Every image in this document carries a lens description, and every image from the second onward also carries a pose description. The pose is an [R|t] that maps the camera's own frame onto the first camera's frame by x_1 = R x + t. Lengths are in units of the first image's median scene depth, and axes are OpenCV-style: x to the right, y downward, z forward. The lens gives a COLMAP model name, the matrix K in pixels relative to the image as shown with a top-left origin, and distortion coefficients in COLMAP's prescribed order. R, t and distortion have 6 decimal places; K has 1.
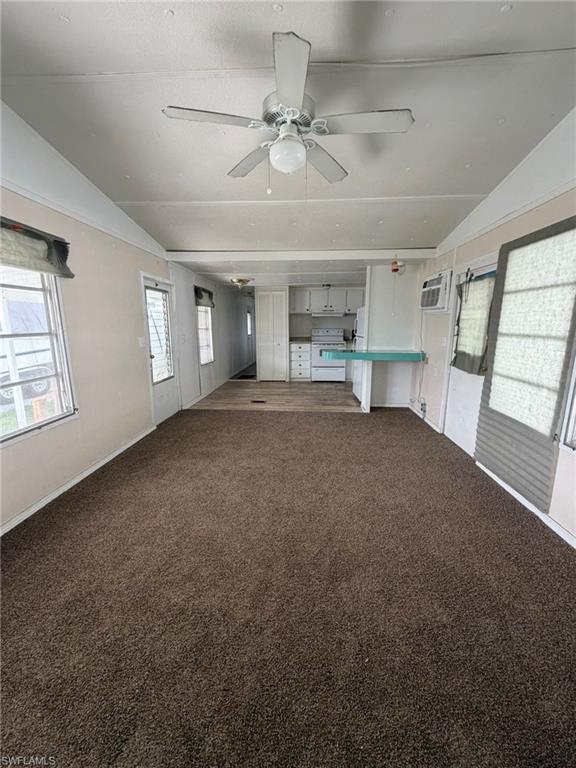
lens RADIAL K [[307.5, 0, 290.0], [0, 307.5, 383.0], [0, 0, 1]] dist [-0.000811, -0.000089]
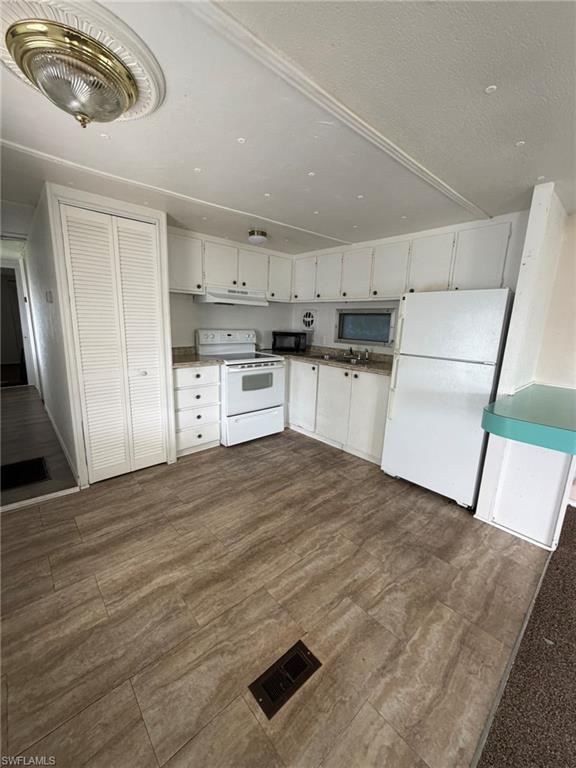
lens RADIAL K [[307.5, 0, 290.9], [0, 307.5, 380.8], [0, 0, 1]] dist [-0.000811, -0.000089]
pose [[0.701823, -0.107967, 0.704122, -0.170245], [0.096337, 0.993752, 0.056355, -0.118483], [-0.705807, 0.028282, 0.707839, 0.611940]]
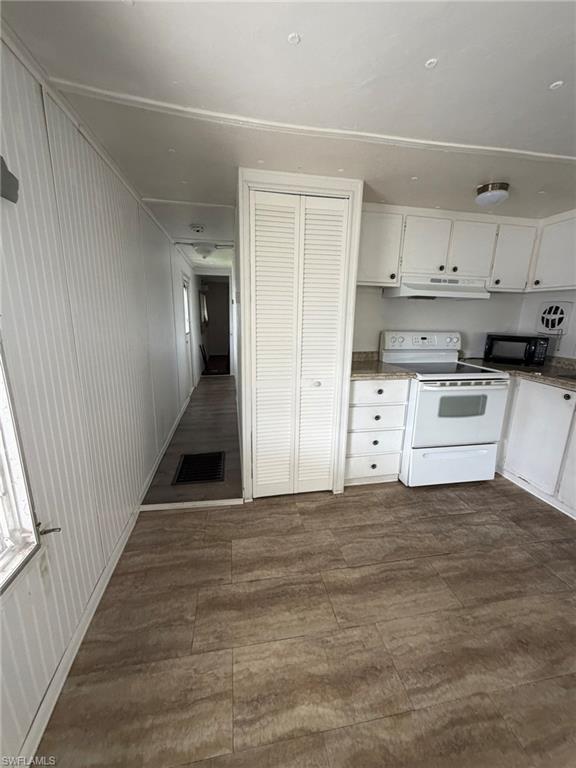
lens RADIAL K [[307.5, 0, 287.6], [0, 307.5, 381.9], [0, 0, 1]] dist [-0.000811, -0.000089]
pose [[0.972879, -0.025505, 0.229905, -0.134777], [0.017905, 0.999224, 0.035082, -0.136642], [-0.230621, -0.030014, 0.972581, 0.700695]]
